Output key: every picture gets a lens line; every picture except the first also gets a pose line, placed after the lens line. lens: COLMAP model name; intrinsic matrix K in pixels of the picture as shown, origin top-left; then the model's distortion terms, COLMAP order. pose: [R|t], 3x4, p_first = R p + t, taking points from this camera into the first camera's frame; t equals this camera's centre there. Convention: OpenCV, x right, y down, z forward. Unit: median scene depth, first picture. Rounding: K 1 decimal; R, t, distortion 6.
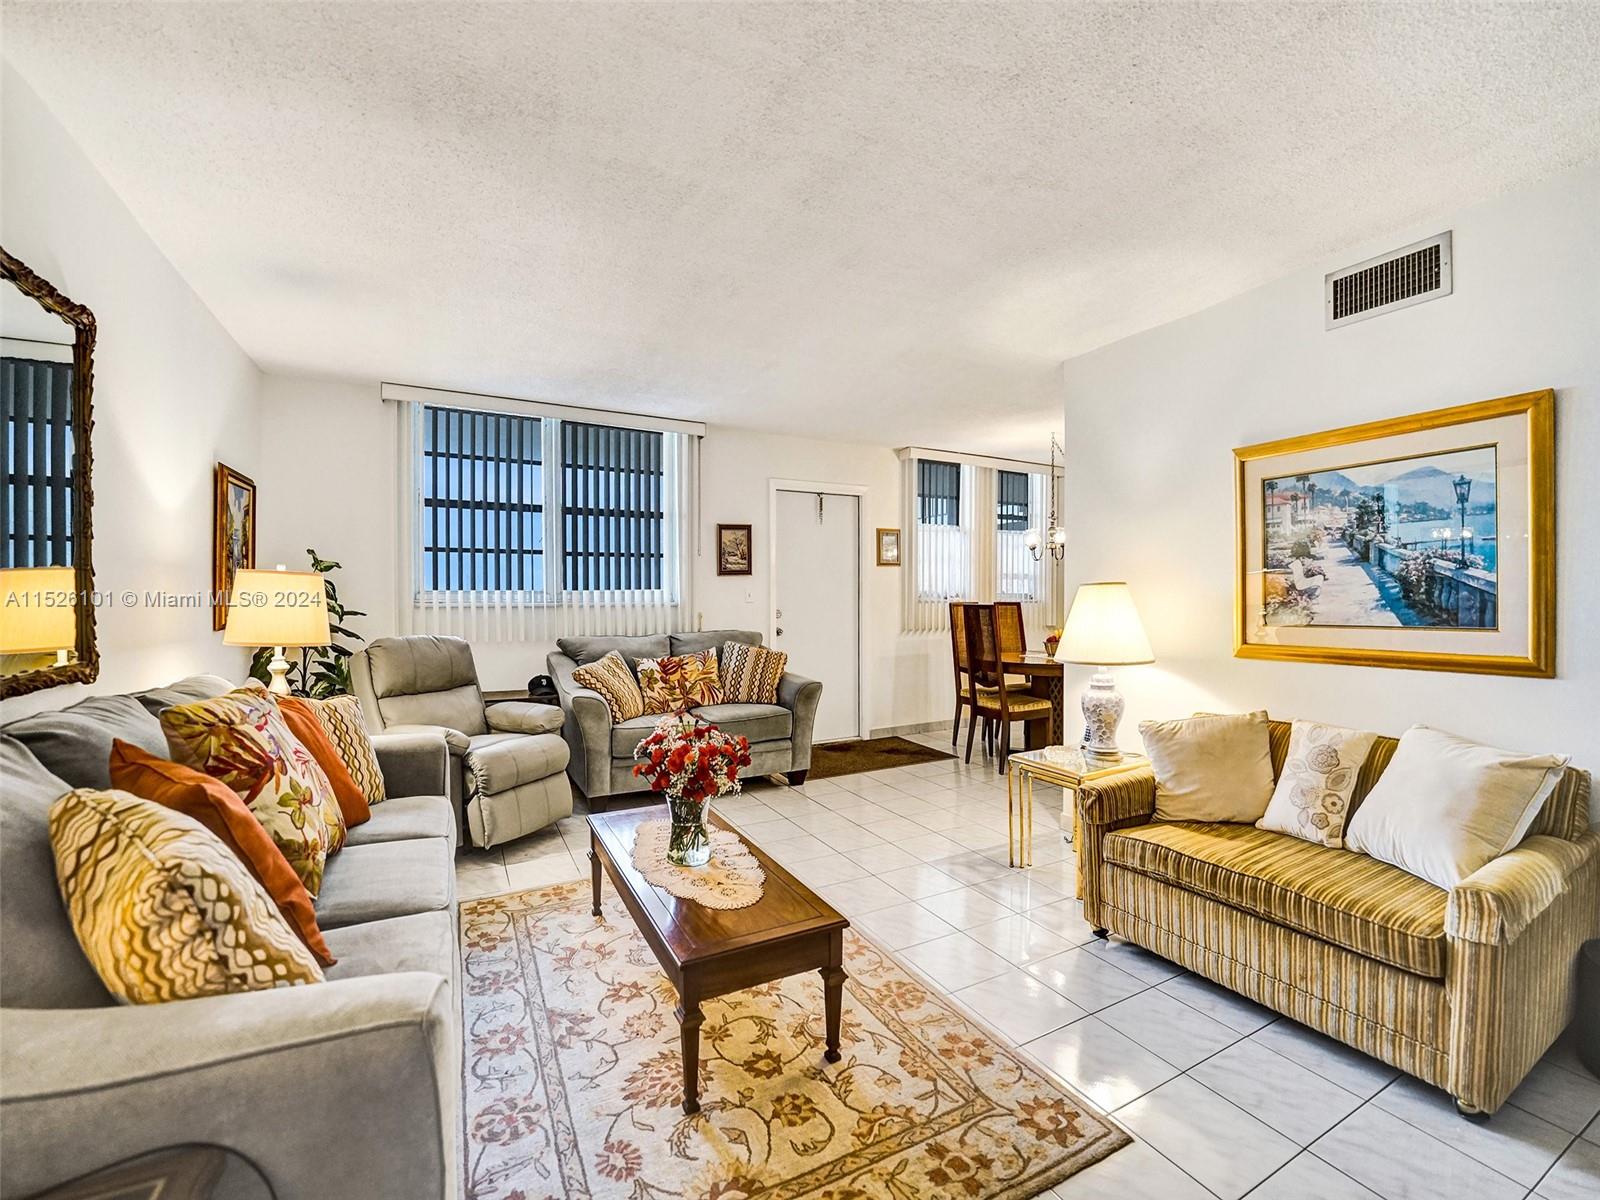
lens RADIAL K [[681.5, 0, 795.9], [0, 681.5, 597.0], [0, 0, 1]] dist [-0.024945, 0.000664]
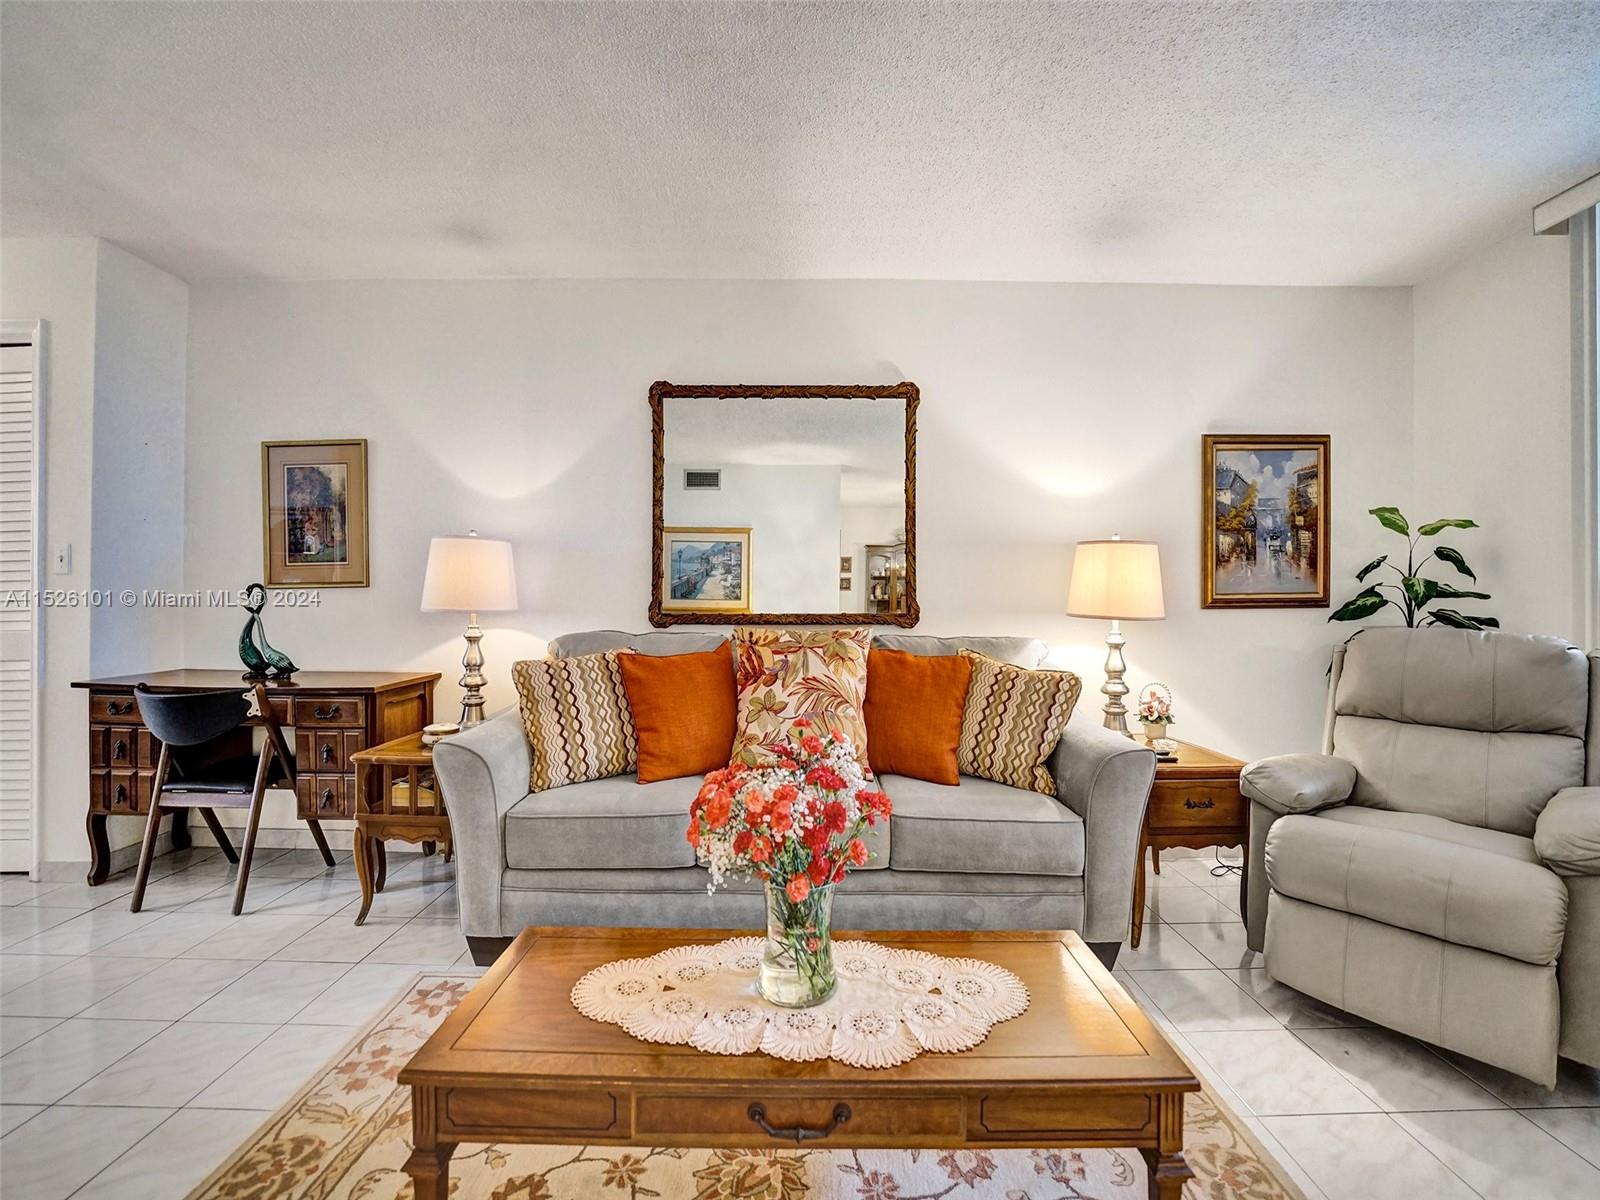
lens RADIAL K [[656.1, 0, 803.7], [0, 656.1, 602.5], [0, 0, 1]] dist [-0.025601, 0.000176]
pose [[-0.456926, -0.003325, -0.889498, 0.280142], [-0.008122, 0.999967, 0.000434, 0.054324], [0.889468, 0.007423, -0.456938, 1.078760]]
